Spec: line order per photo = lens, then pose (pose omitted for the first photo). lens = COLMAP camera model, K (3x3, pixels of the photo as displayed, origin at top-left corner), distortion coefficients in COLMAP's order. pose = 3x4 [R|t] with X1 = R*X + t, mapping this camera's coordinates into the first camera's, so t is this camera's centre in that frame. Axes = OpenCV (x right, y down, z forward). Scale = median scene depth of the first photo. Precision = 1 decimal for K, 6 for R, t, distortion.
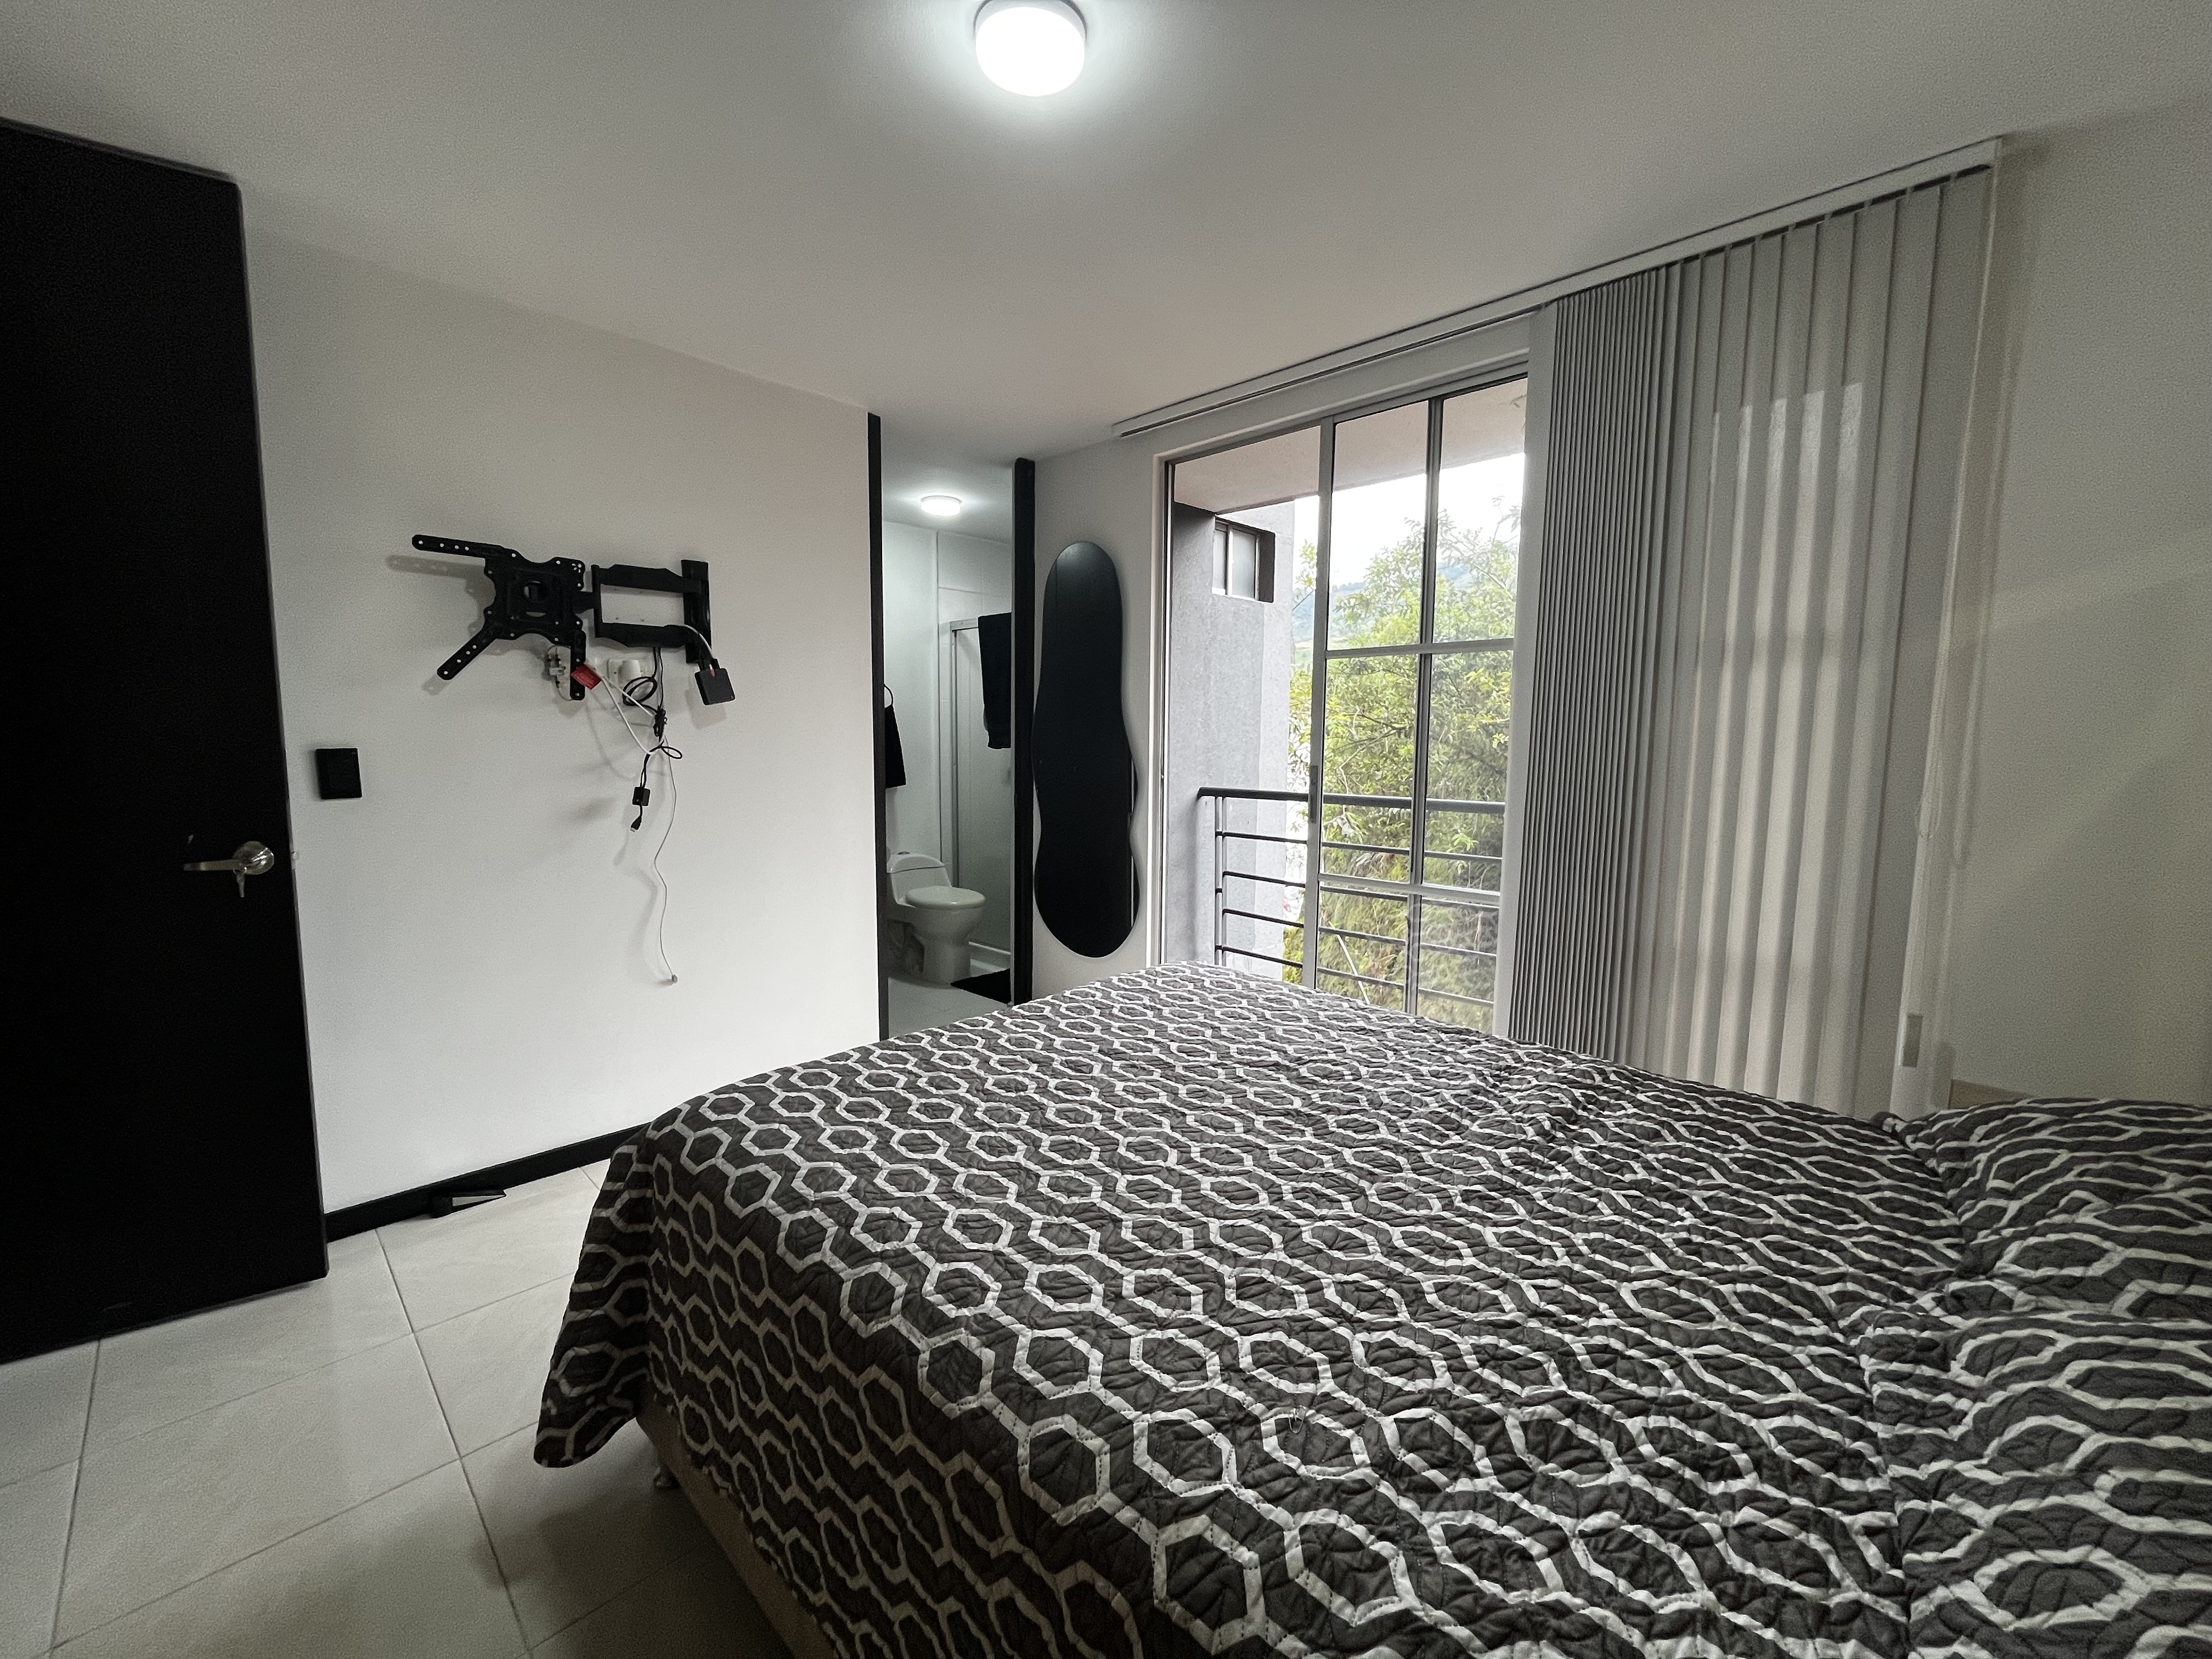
lens RADIAL K [[892.1, 0, 1099.7], [0, 892.1, 826.3], [0, 0, 1]] dist [-0.006869, 0.000792]
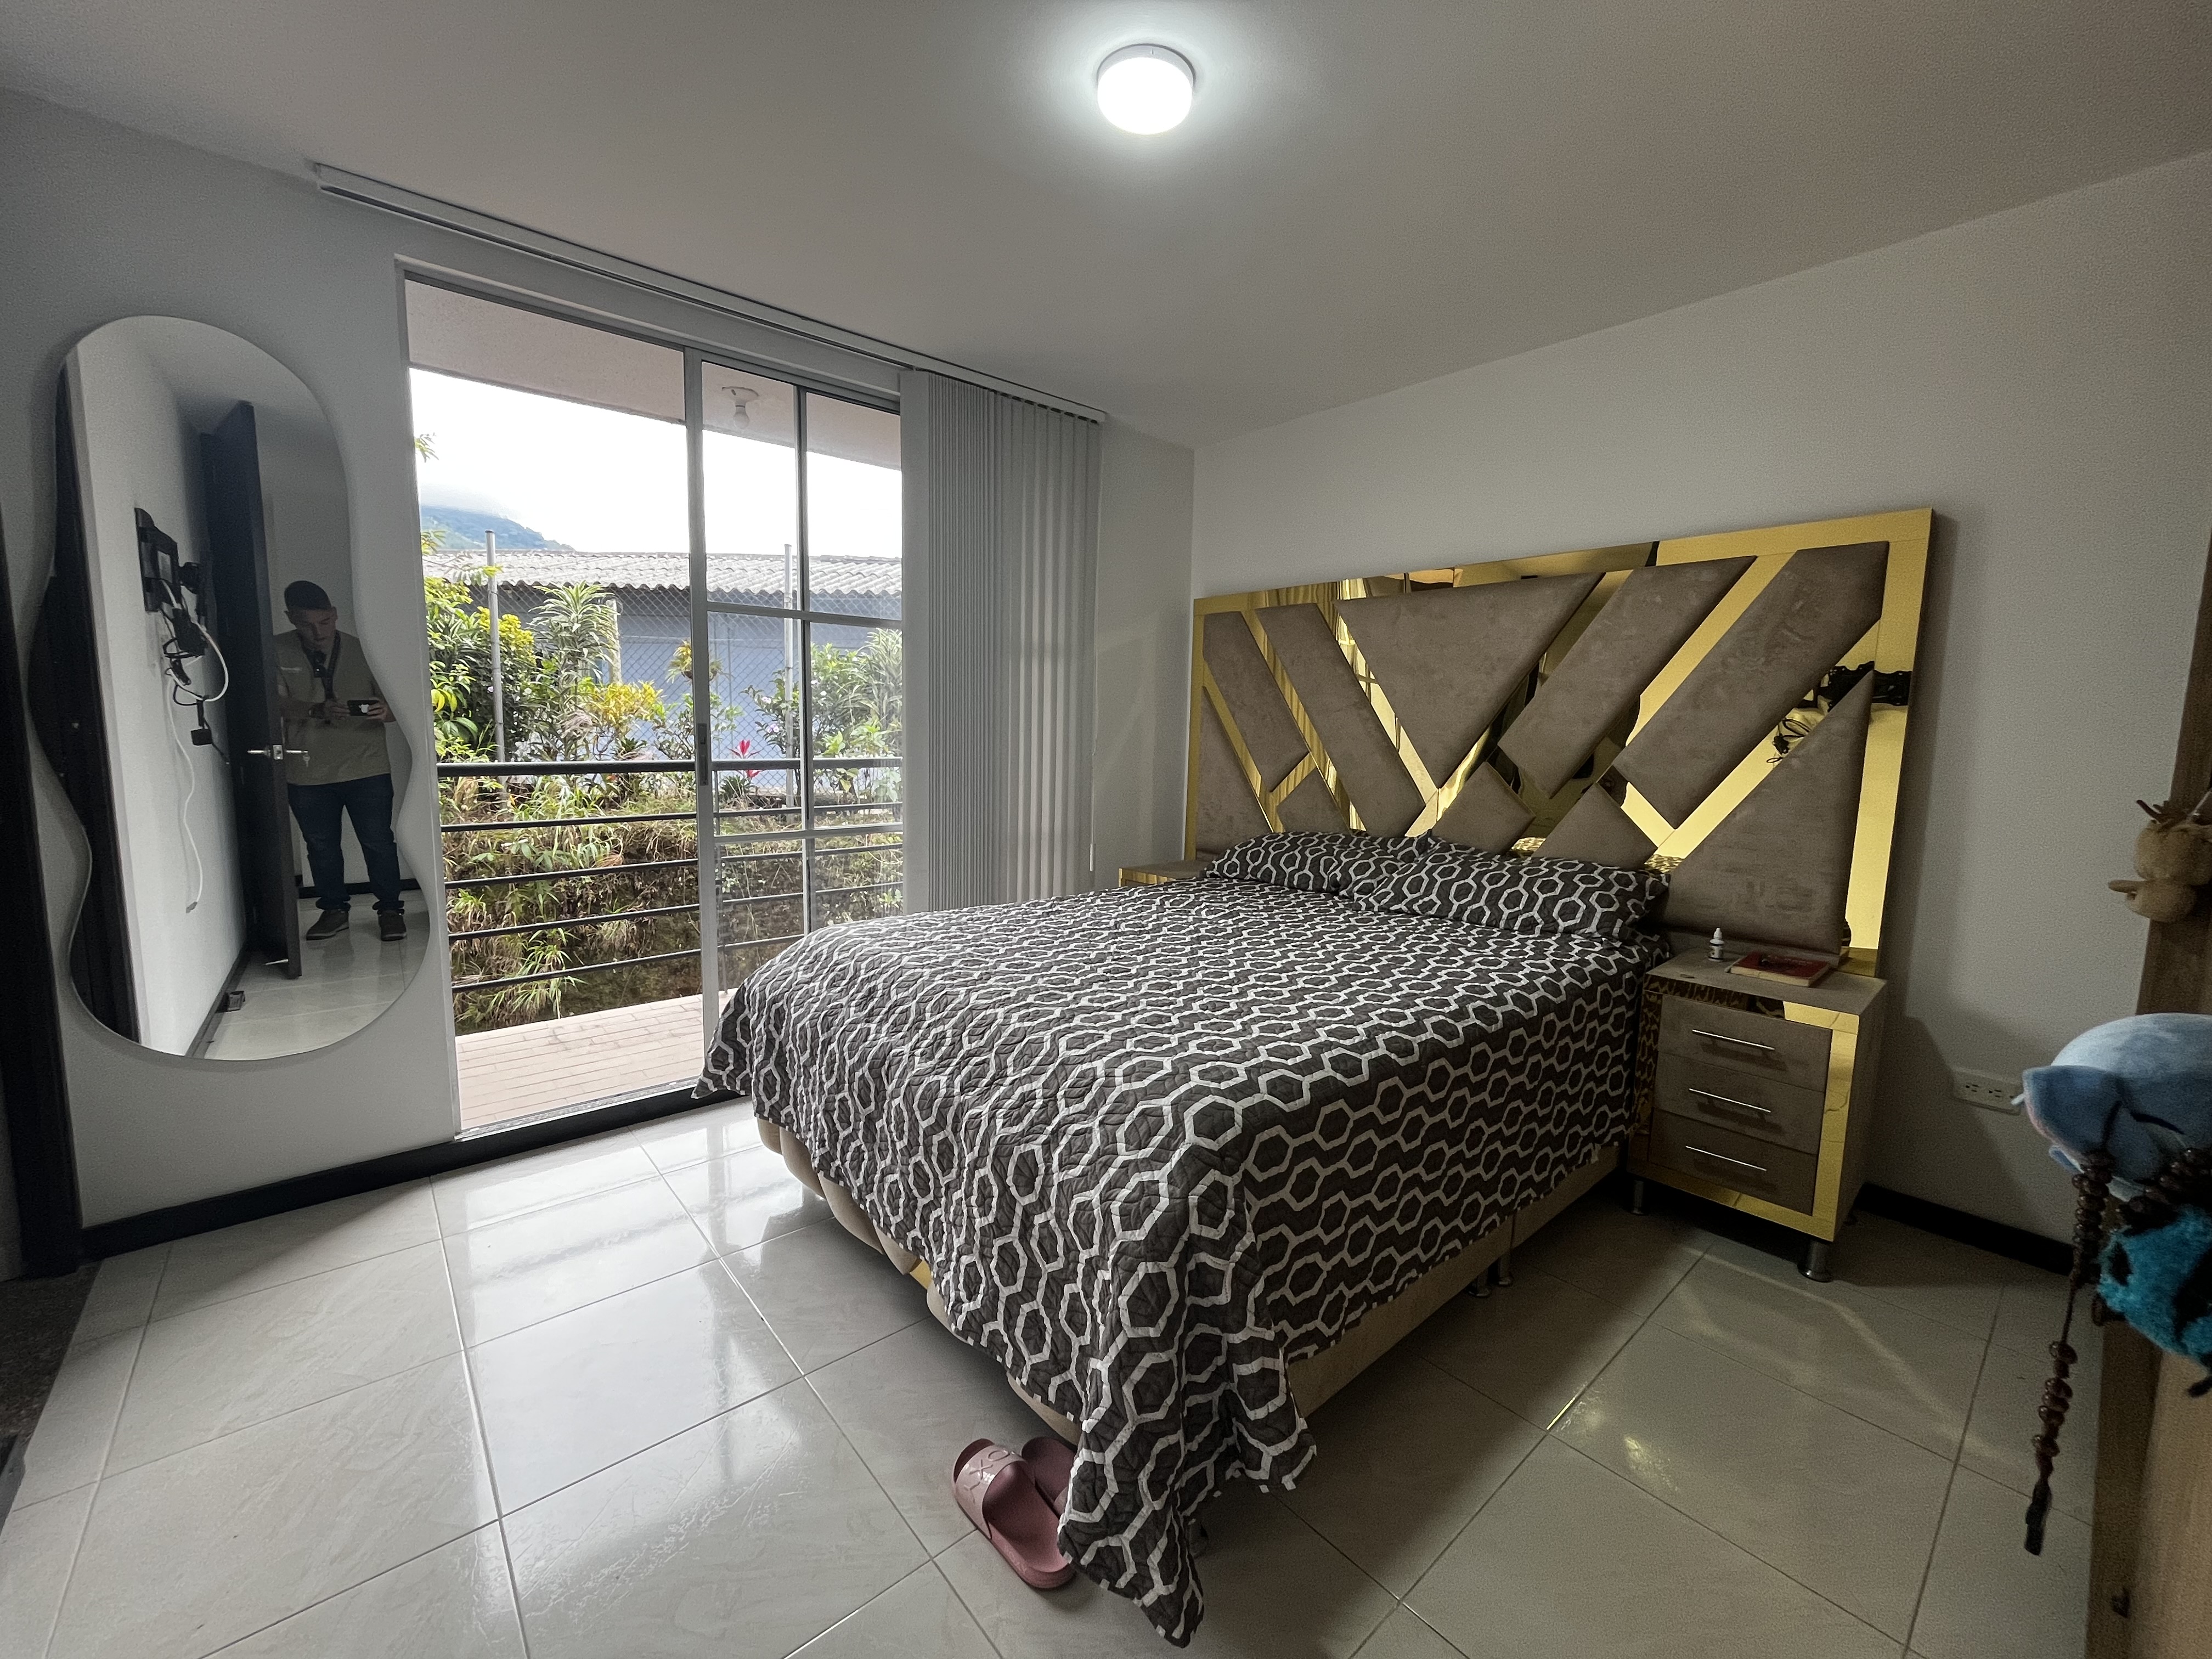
lens RADIAL K [[892.1, 0, 1099.7], [0, 892.1, 826.3], [0, 0, 1]] dist [-0.006869, 0.000792]
pose [[0.084685, -0.122928, 0.988796, -1.818157], [0.081491, 0.989891, 0.116084, -0.096537], [-0.993070, 0.070747, 0.093846, 1.375537]]
